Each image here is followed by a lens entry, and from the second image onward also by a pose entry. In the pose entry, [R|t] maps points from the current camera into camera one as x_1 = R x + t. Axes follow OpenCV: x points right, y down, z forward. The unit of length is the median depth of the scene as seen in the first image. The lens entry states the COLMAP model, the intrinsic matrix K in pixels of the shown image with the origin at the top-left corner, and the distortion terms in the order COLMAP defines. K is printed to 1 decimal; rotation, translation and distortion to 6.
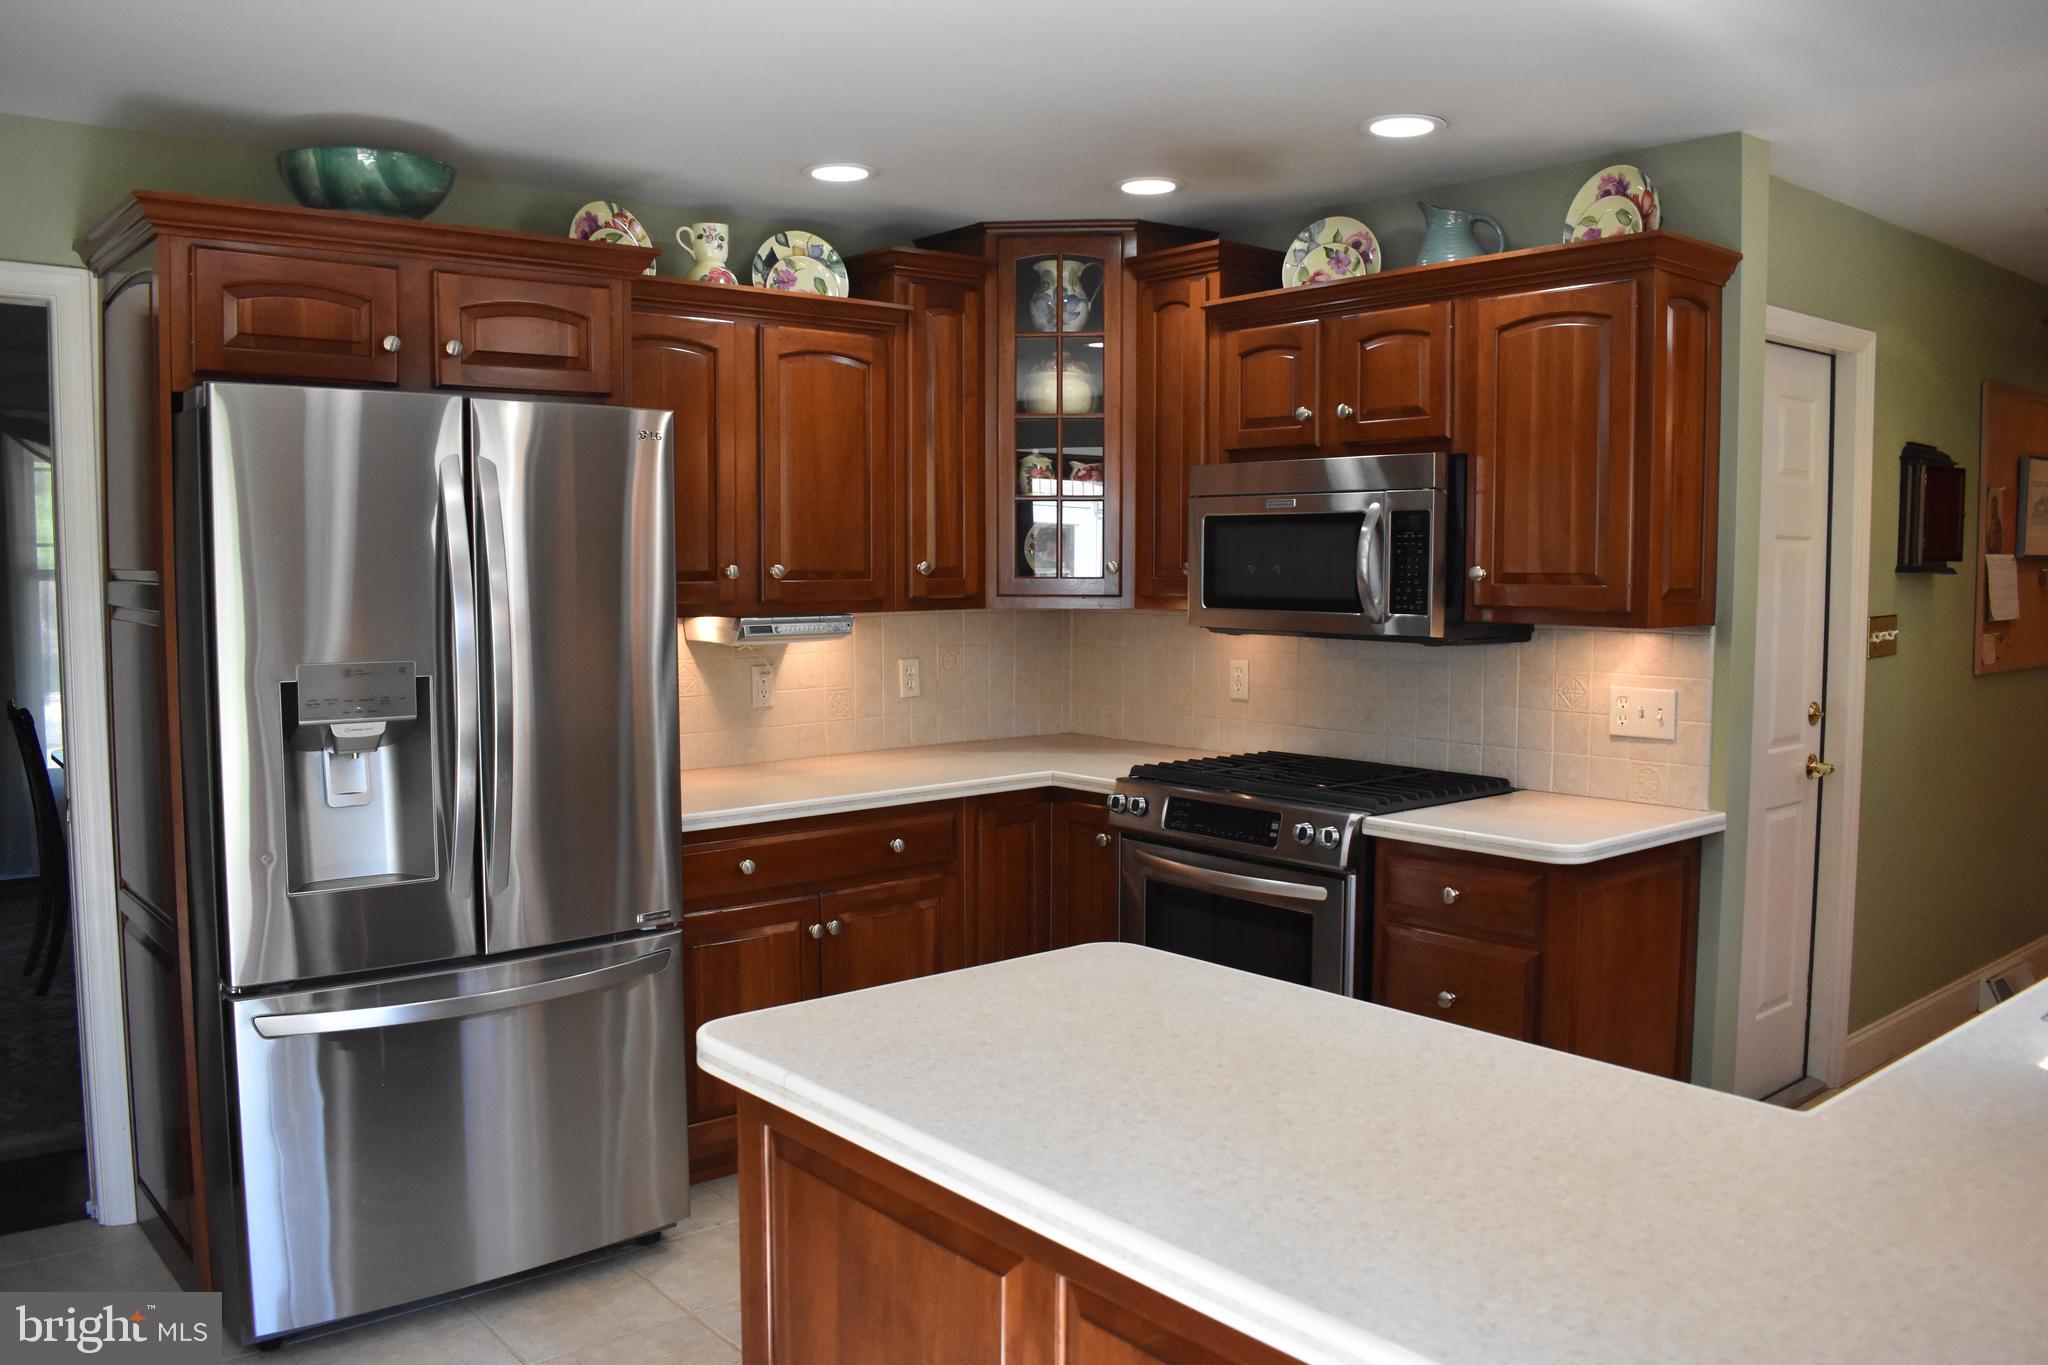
lens RADIAL K [[1595.9, 0, 1024.0], [0, 1595.9, 682.5], [0, 0, 1]] dist [-0.090898, 0.004479]
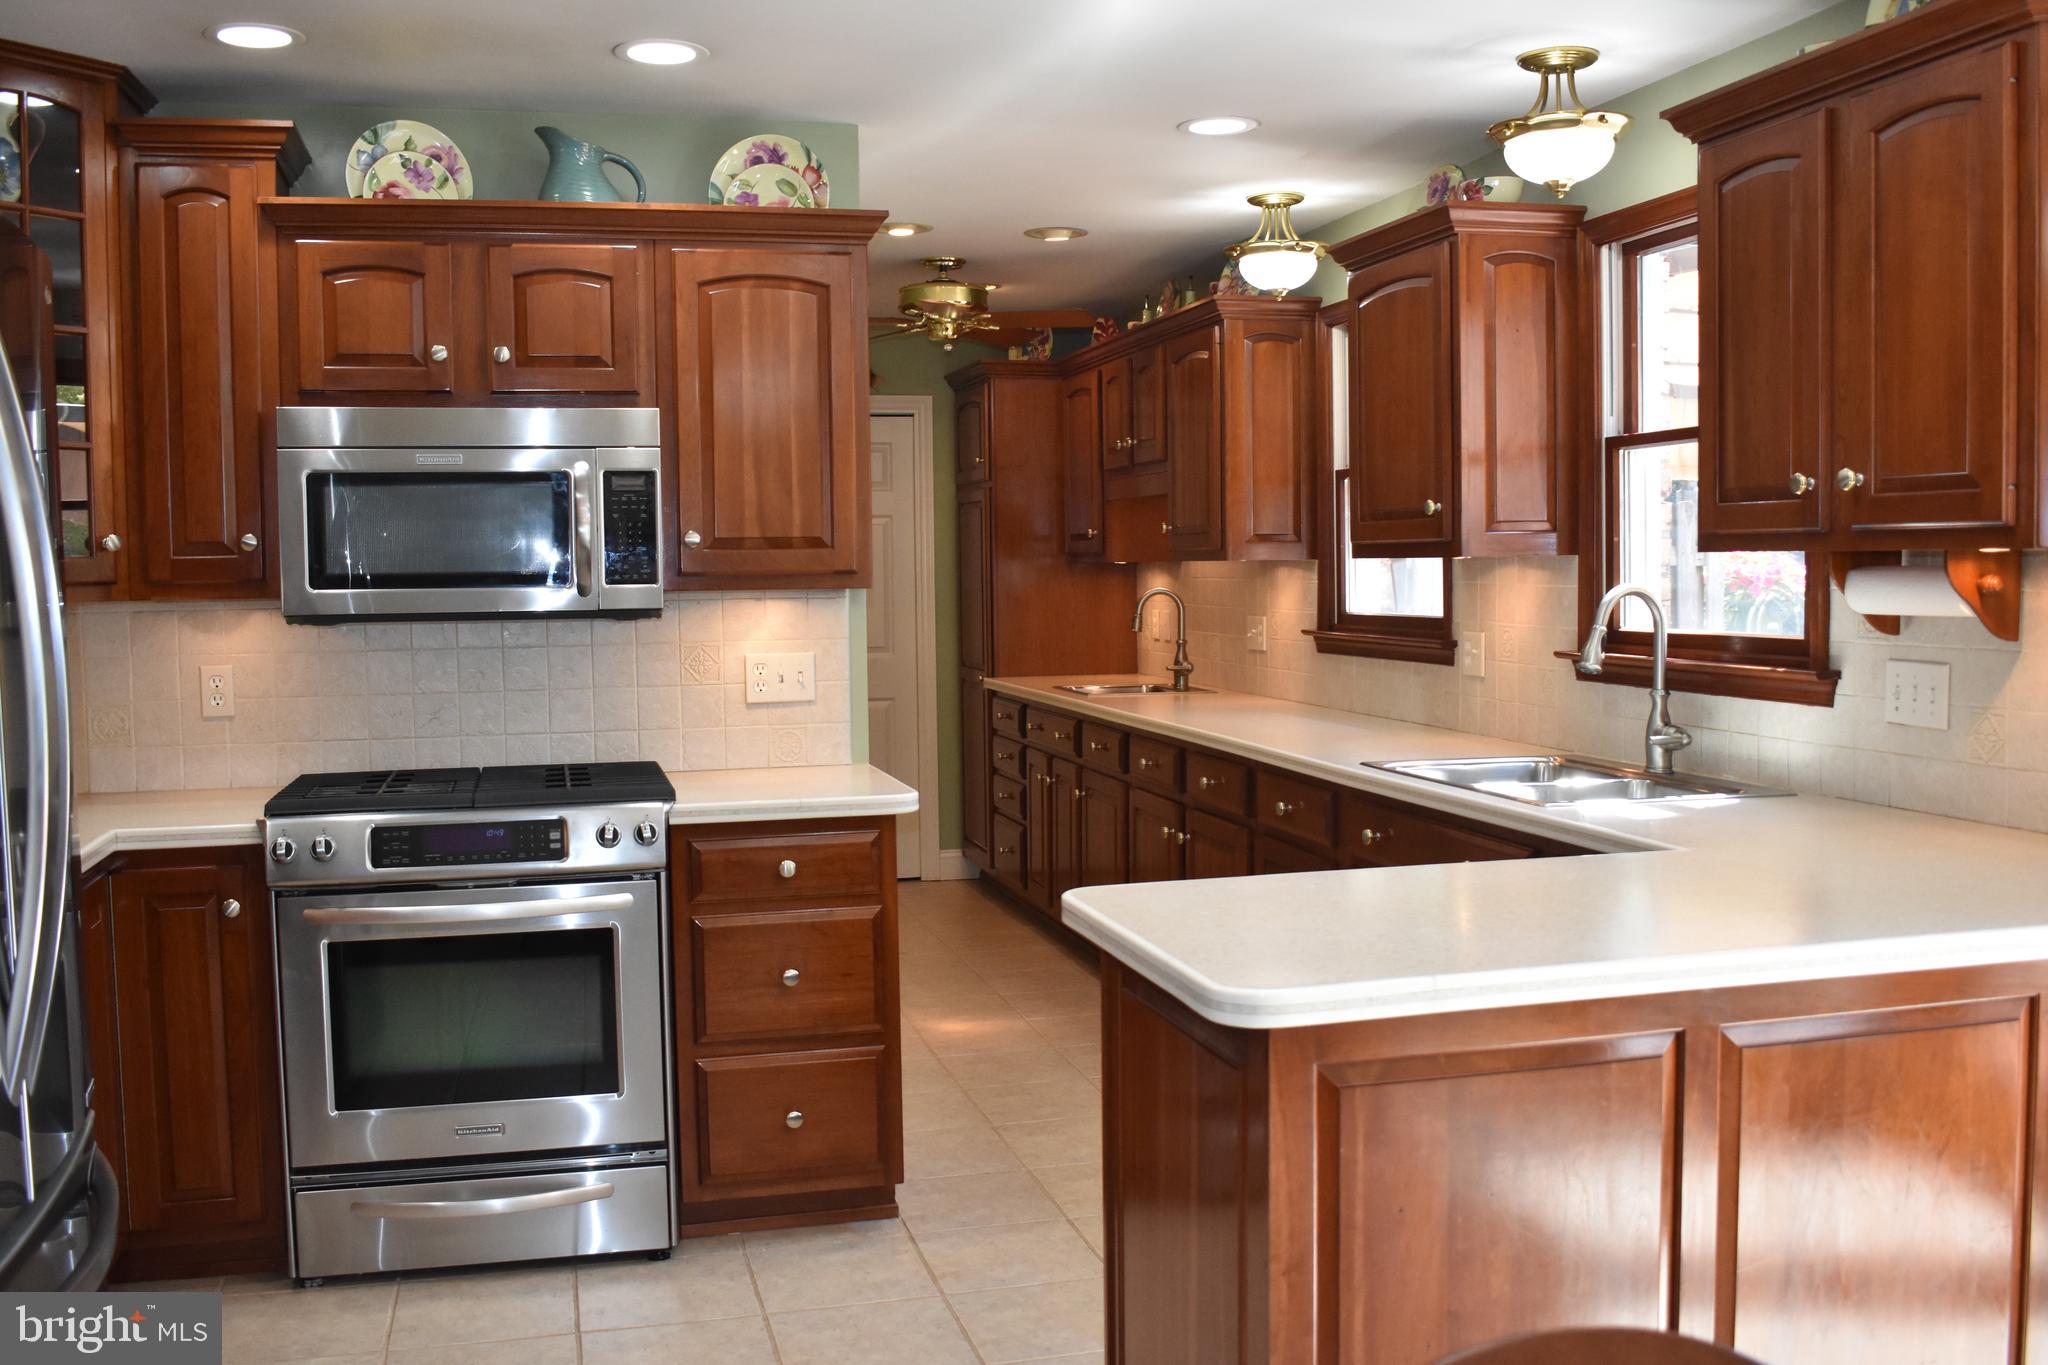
lens RADIAL K [[1903.3, 0, 1029.1], [0, 1903.3, 679.4], [0, 0, 1]] dist [-0.072429, -0.007253]
pose [[0.431504, -0.059108, 0.900172, -0.566558], [0.083137, 0.996210, 0.025562, 0.002130], [-0.898272, 0.063807, 0.434783, 0.286849]]
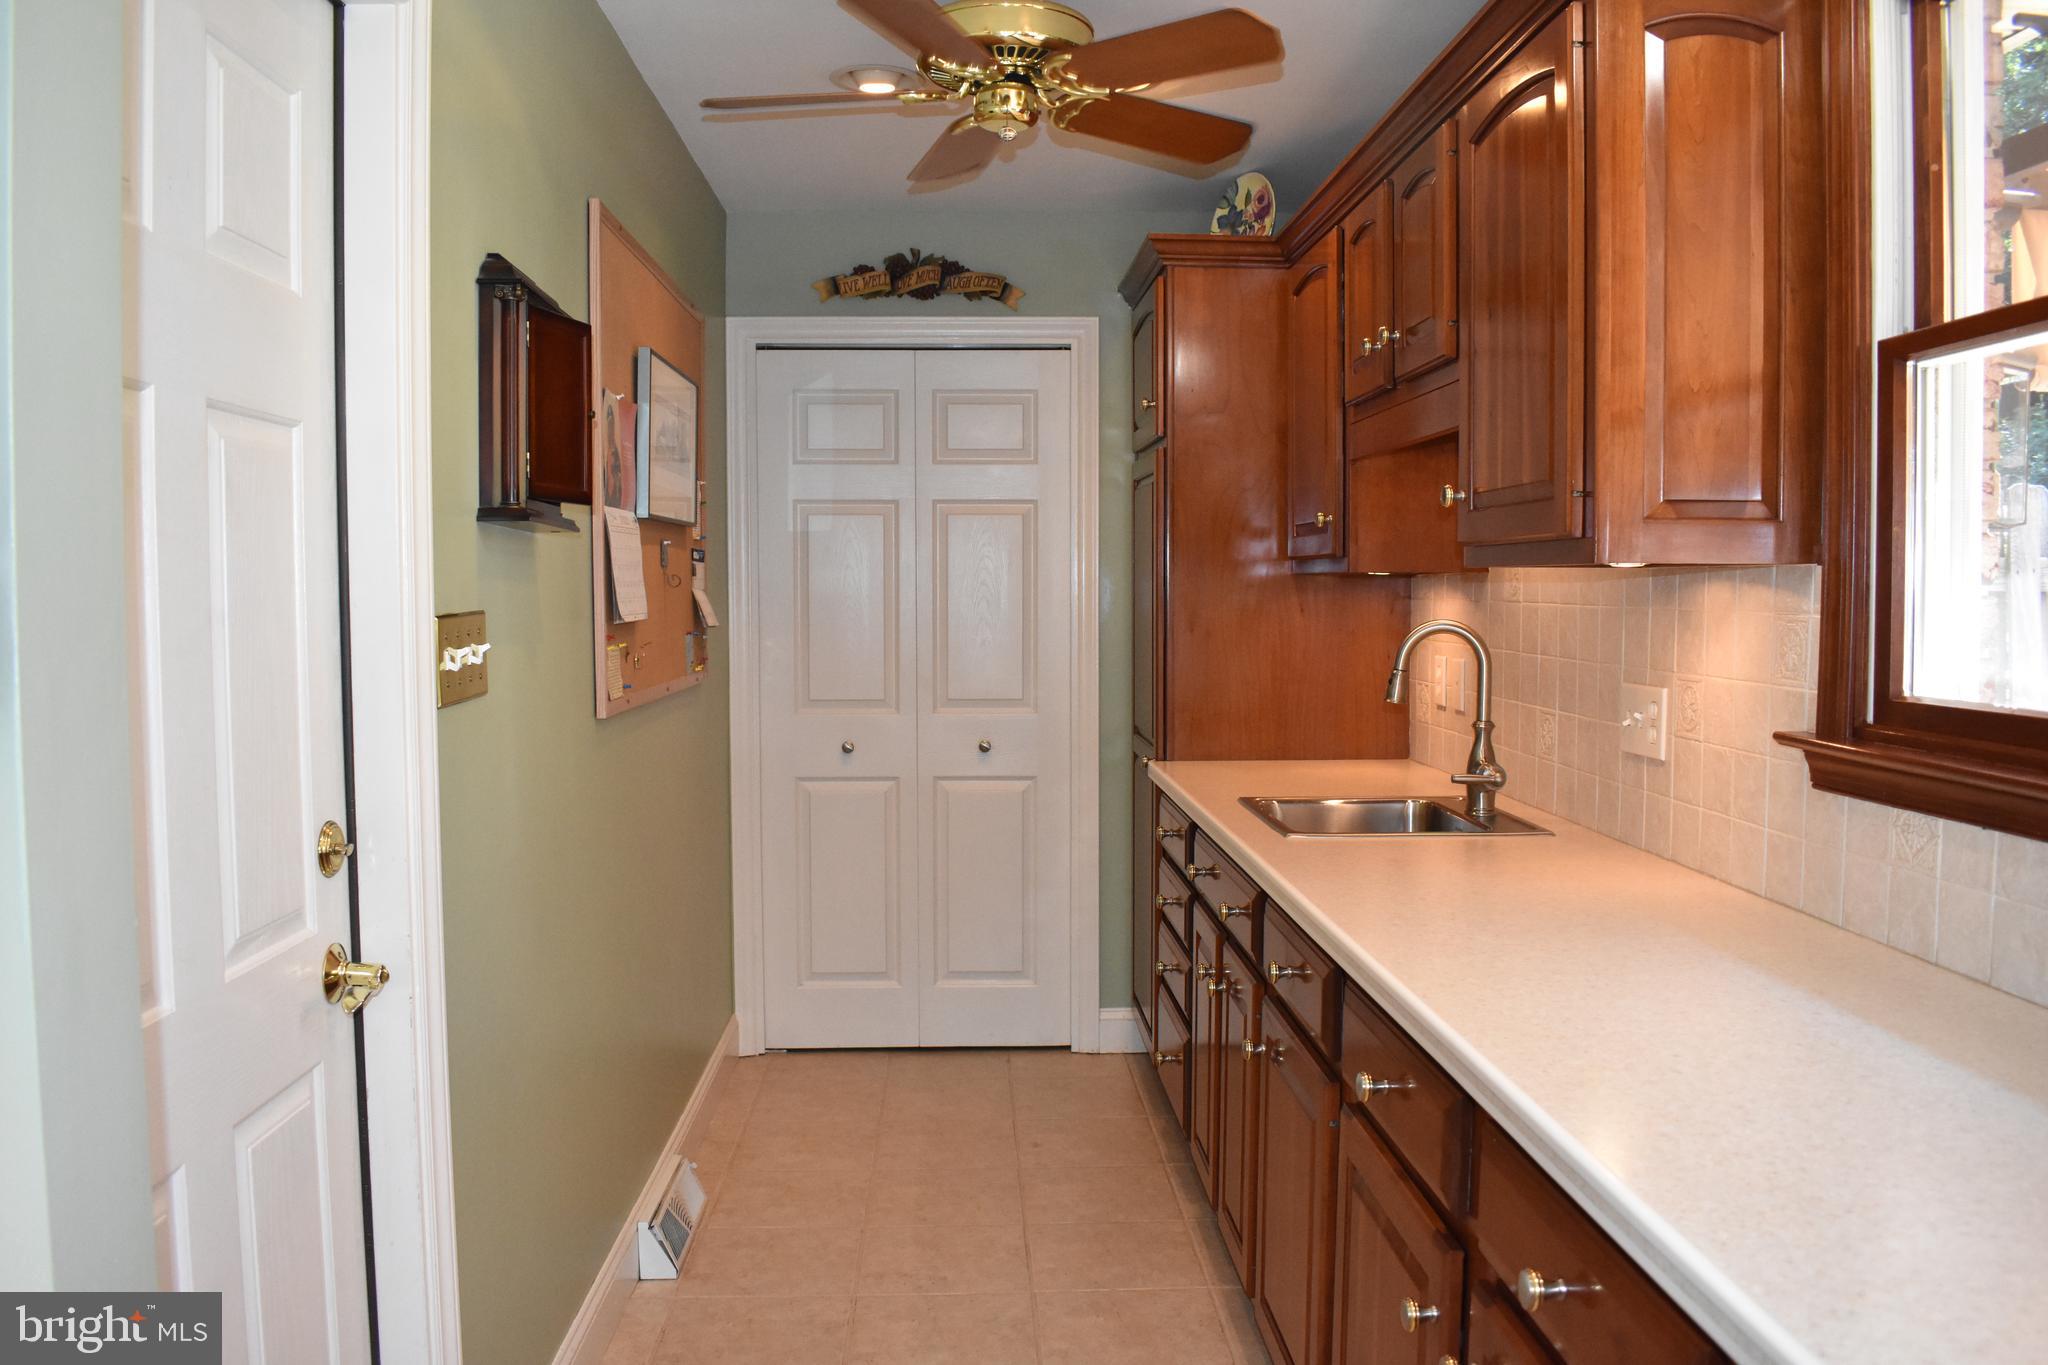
lens RADIAL K [[1579.5, 0, 1018.3], [0, 1579.5, 672.5], [0, 0, 1]] dist [-0.109856, 0.001475]
pose [[0.613426, -0.044070, 0.788522, 0.305823], [0.063358, 0.997970, 0.006486, -0.018796], [-0.787207, 0.045980, 0.614973, 0.618275]]
